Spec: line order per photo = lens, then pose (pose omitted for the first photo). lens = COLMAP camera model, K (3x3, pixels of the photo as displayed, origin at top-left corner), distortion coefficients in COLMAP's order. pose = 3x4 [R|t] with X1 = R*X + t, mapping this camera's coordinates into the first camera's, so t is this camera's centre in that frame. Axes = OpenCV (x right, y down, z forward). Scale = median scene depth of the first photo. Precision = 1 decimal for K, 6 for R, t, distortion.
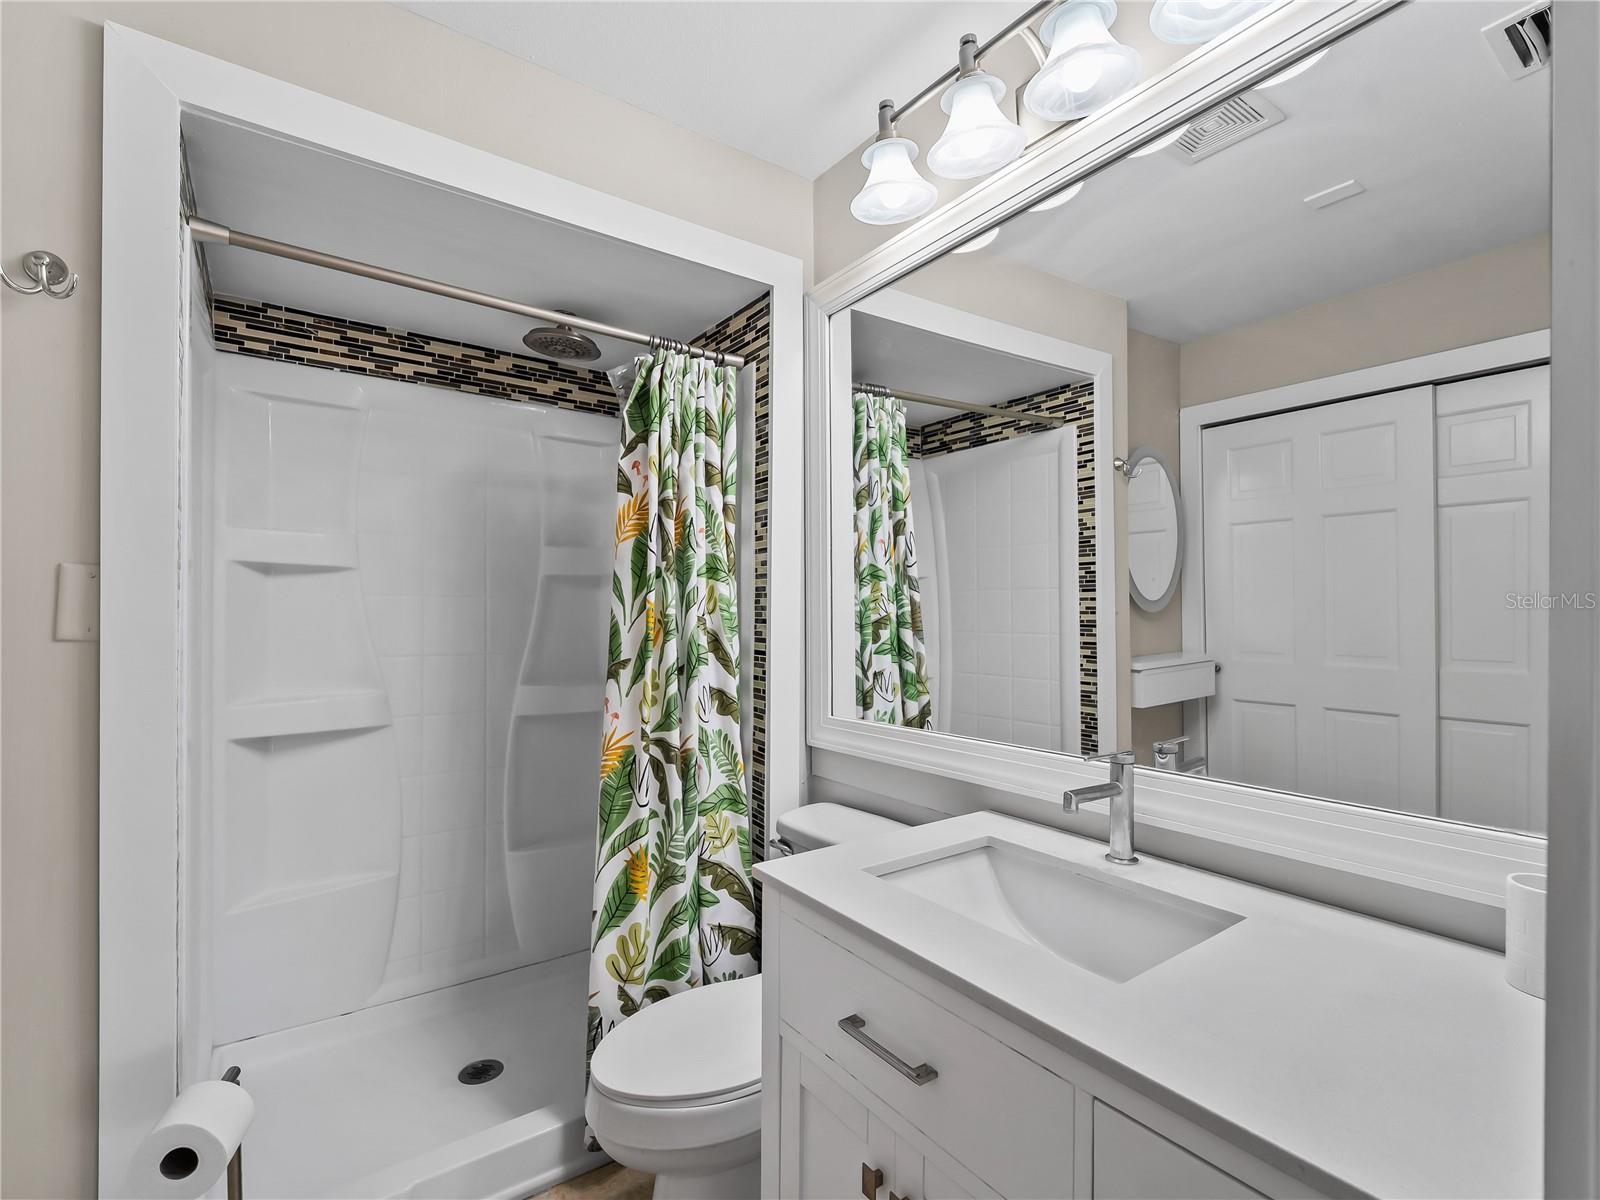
lens RADIAL K [[731.3, 0, 799.2], [0, 731.3, 607.7], [0, 0, 1]] dist [-0.001477, -0.000761]
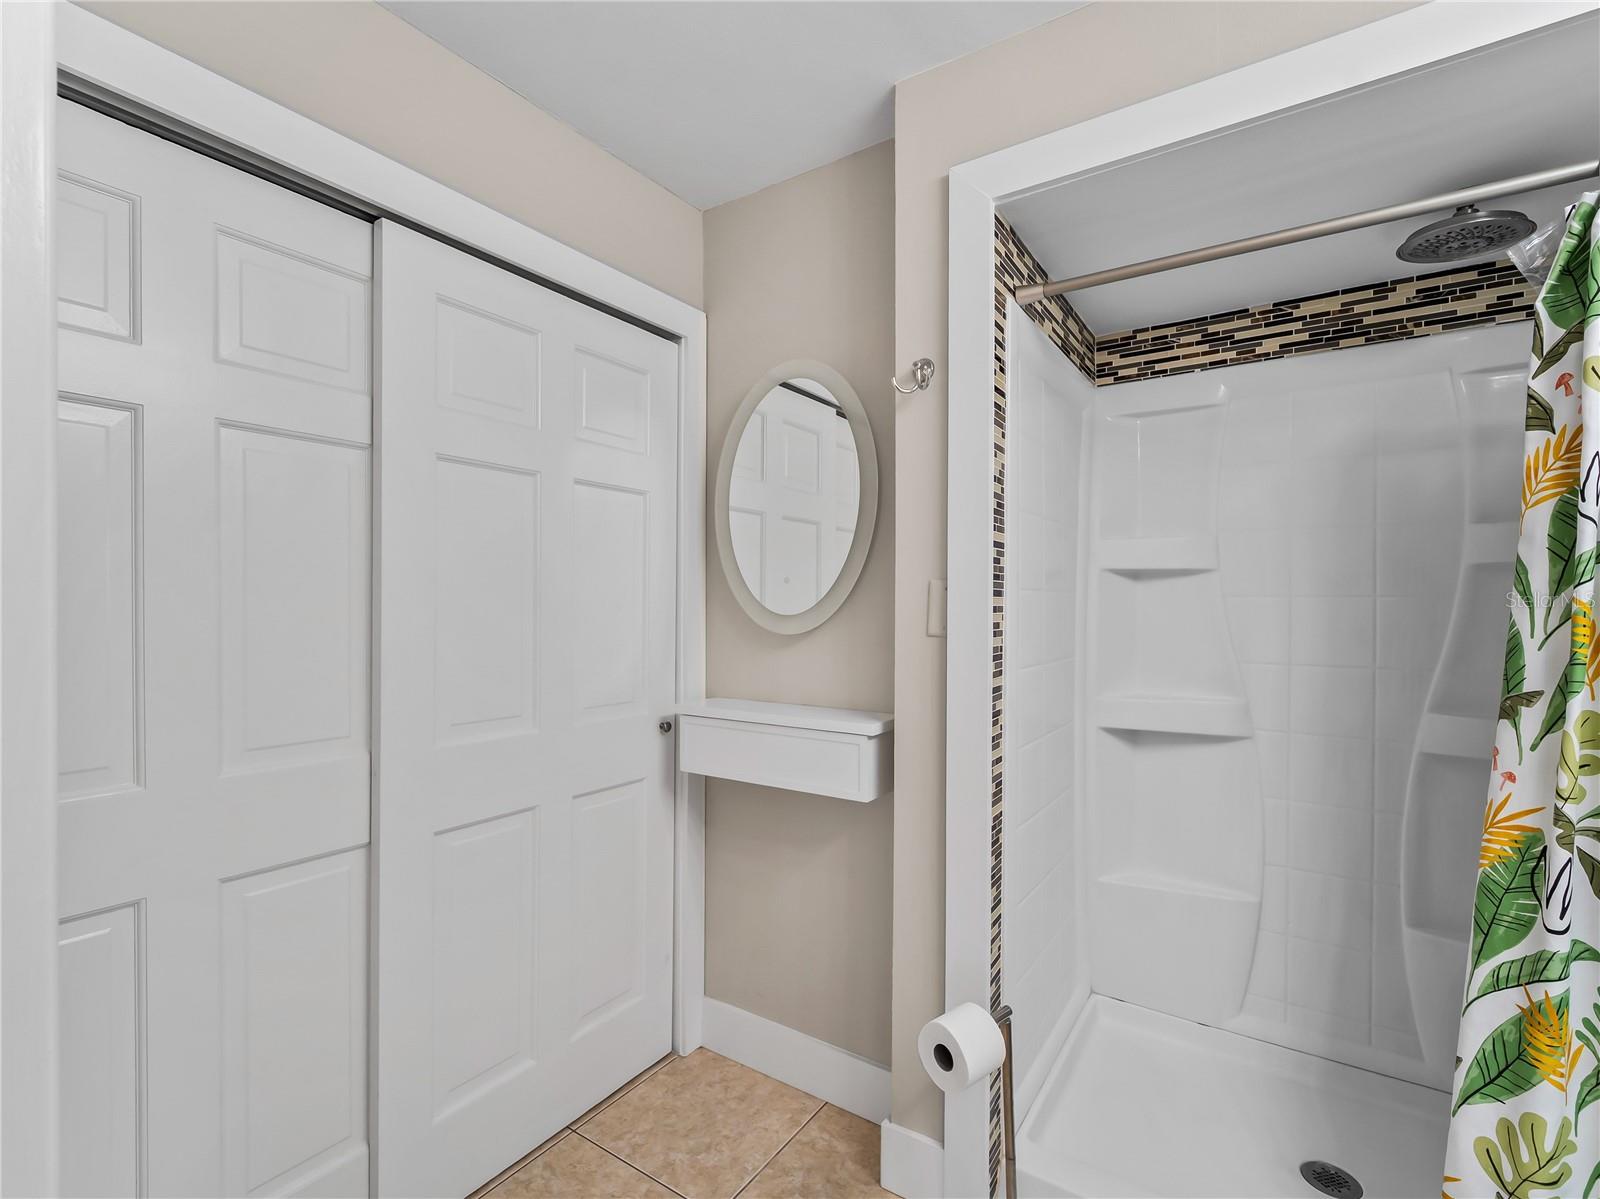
lens RADIAL K [[731.3, 0, 799.6], [0, 731.3, 609.4], [0, 0, 1]] dist [-0.001477, -0.000761]
pose [[0.354362, -0.002561, -0.935105, 0.110807], [0.004697, 0.999989, -0.000958, -0.002876], [0.935096, -0.004053, 0.354370, 0.152143]]
